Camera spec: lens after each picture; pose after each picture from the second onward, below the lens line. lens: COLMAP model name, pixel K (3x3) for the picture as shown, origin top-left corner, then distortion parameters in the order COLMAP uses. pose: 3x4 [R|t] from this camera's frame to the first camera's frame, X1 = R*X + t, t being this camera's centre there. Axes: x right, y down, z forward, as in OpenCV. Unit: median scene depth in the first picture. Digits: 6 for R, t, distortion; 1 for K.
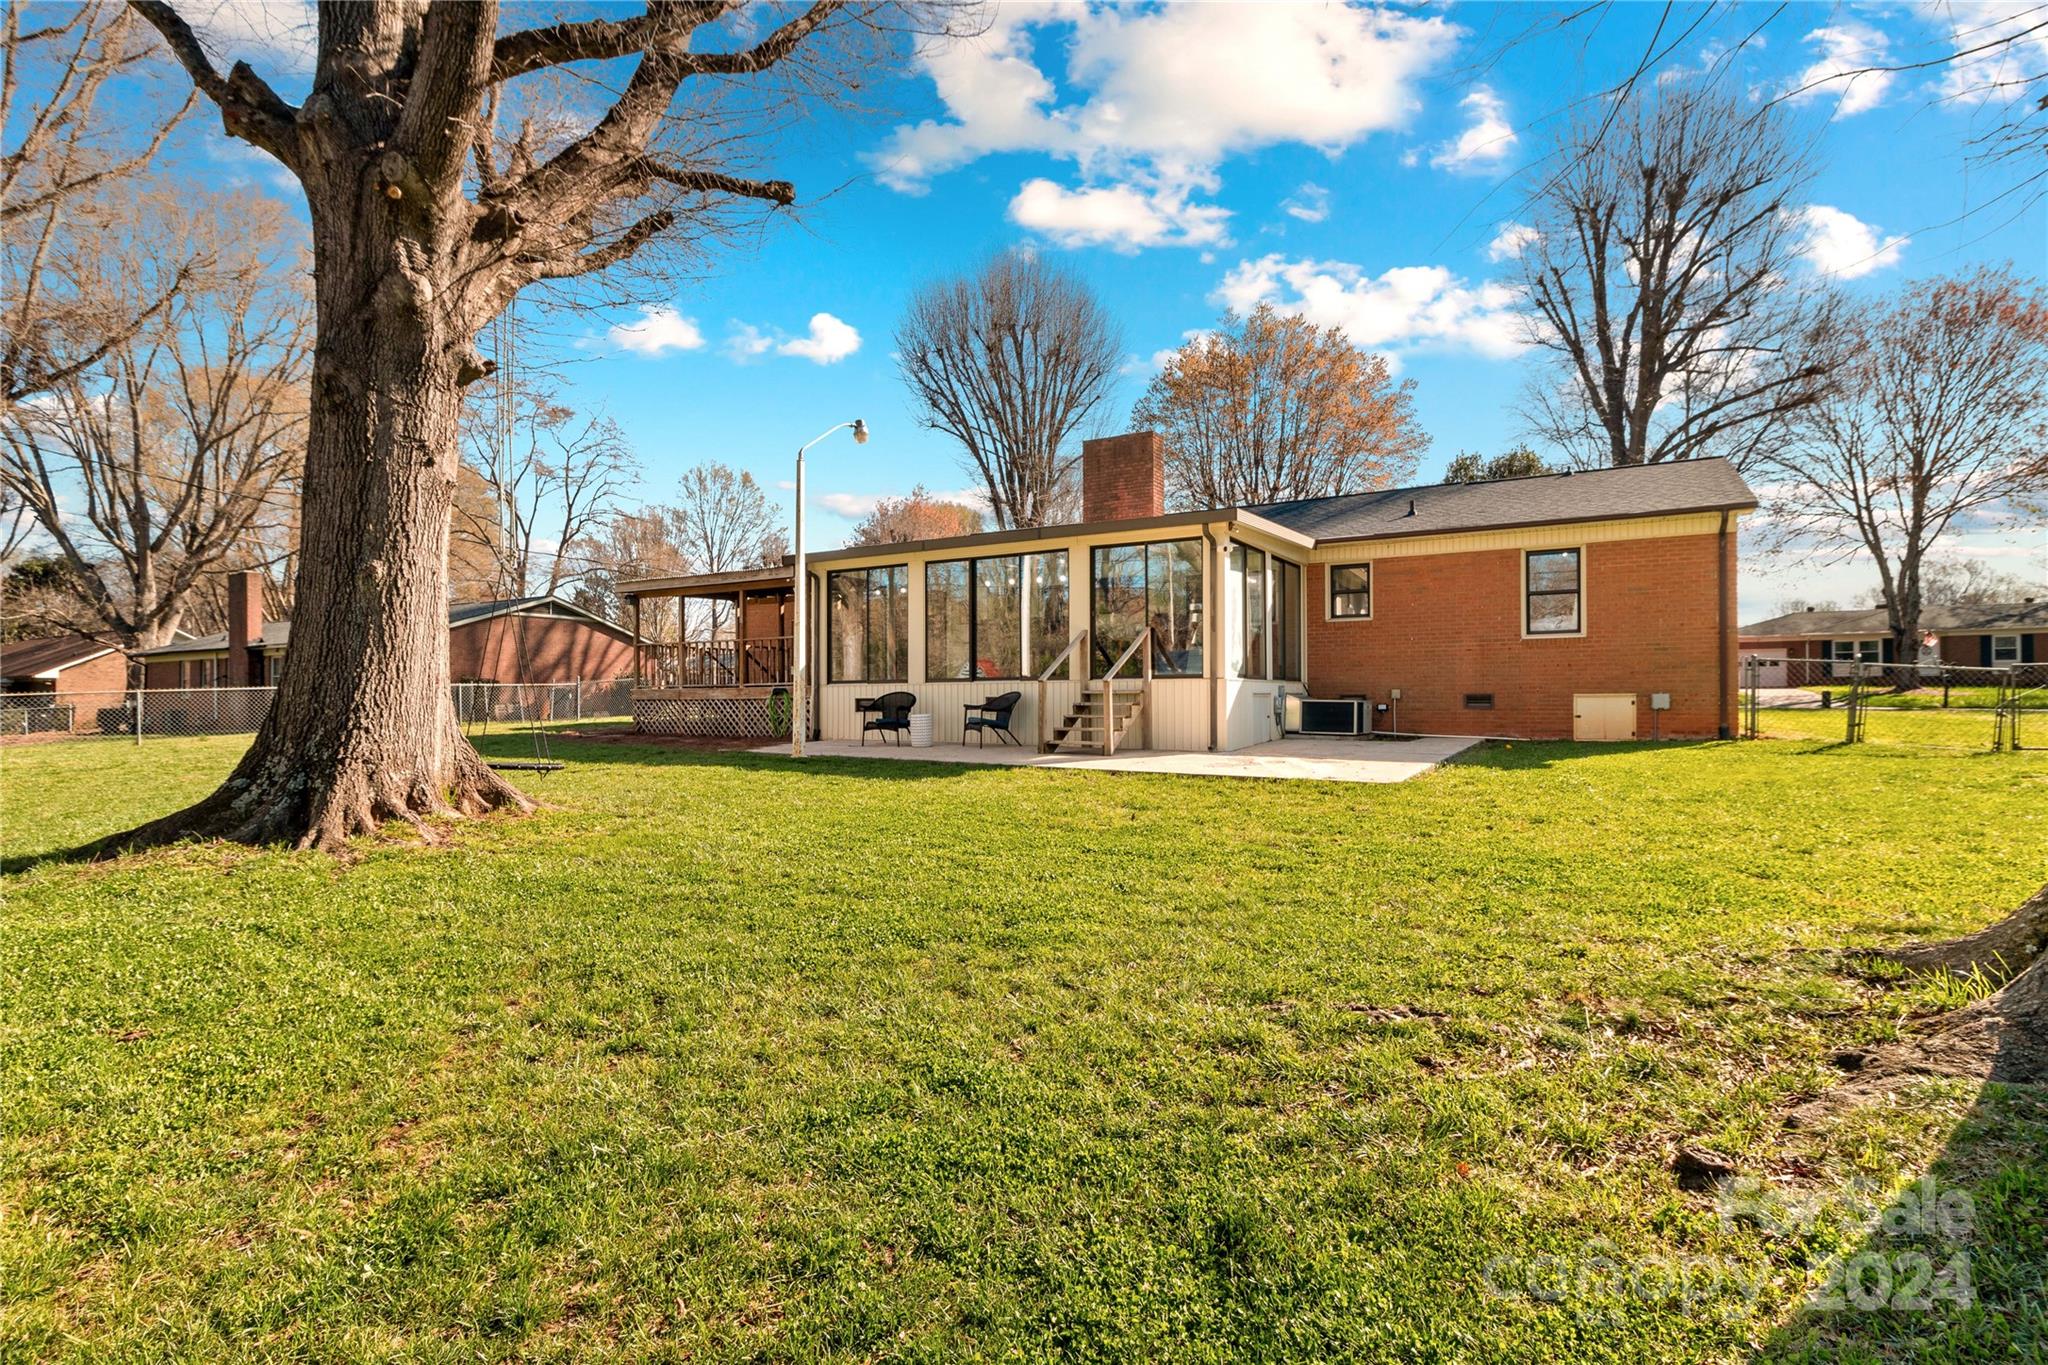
lens RADIAL K [[954.0, 0, 1035.9], [0, 954.0, 673.4], [0, 0, 1]] dist [-0.001593, 0.000054]
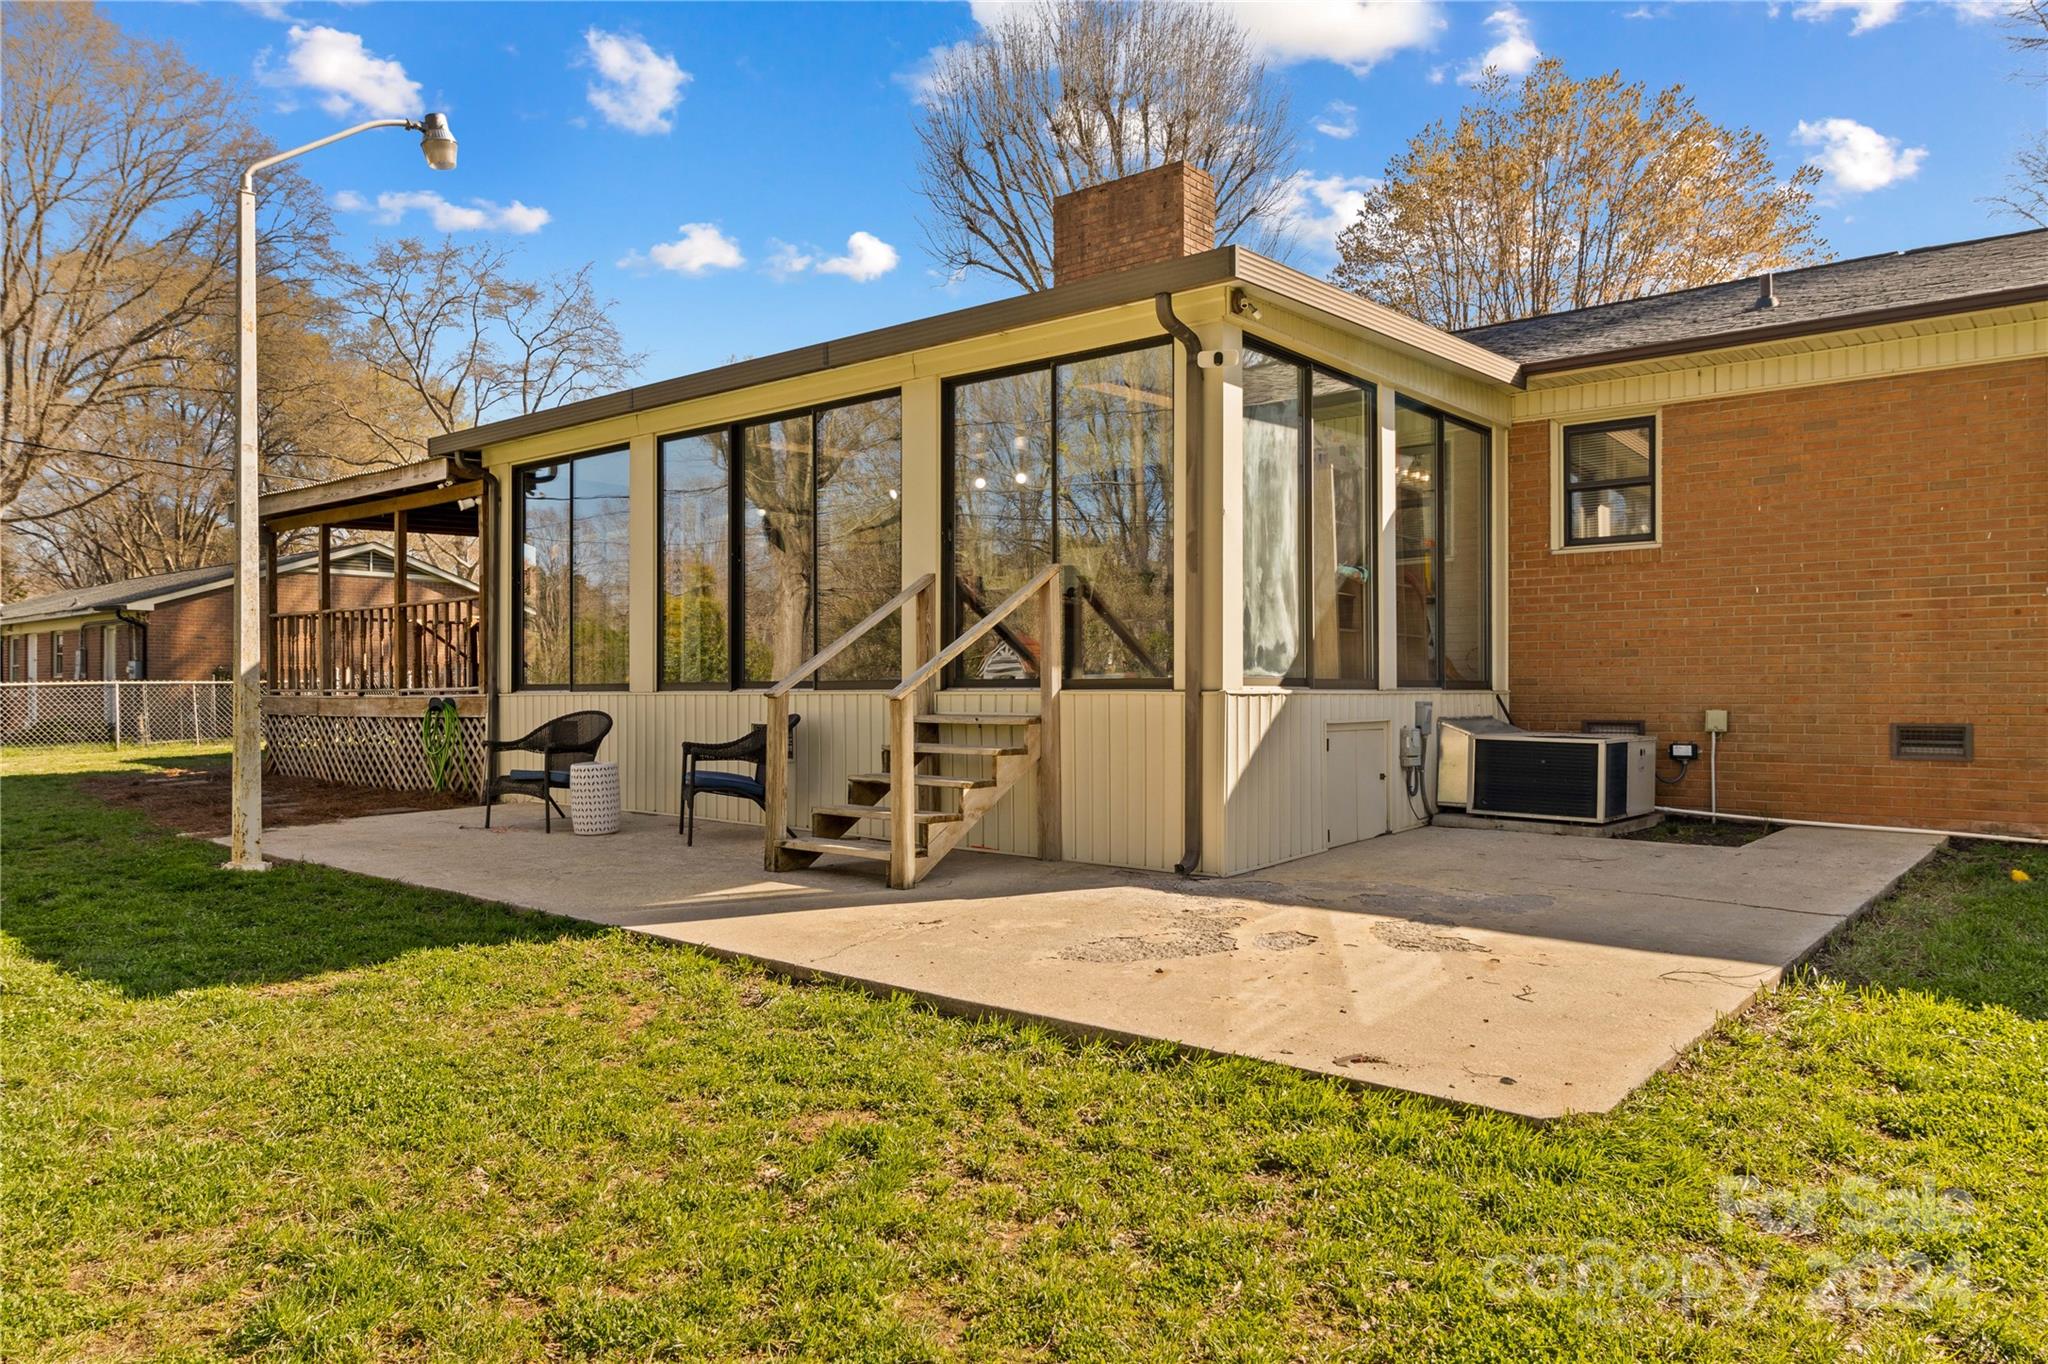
lens RADIAL K [[1343.6, 0, 1021.9], [0, 1343.6, 670.6], [0, 0, 1]] dist [0.003456, 0.000451]
pose [[0.987312, -0.000446, -0.158789, 0.174412], [0.002191, 0.999939, 0.010810, -0.008047], [0.158775, -0.011021, 0.987253, 0.375030]]
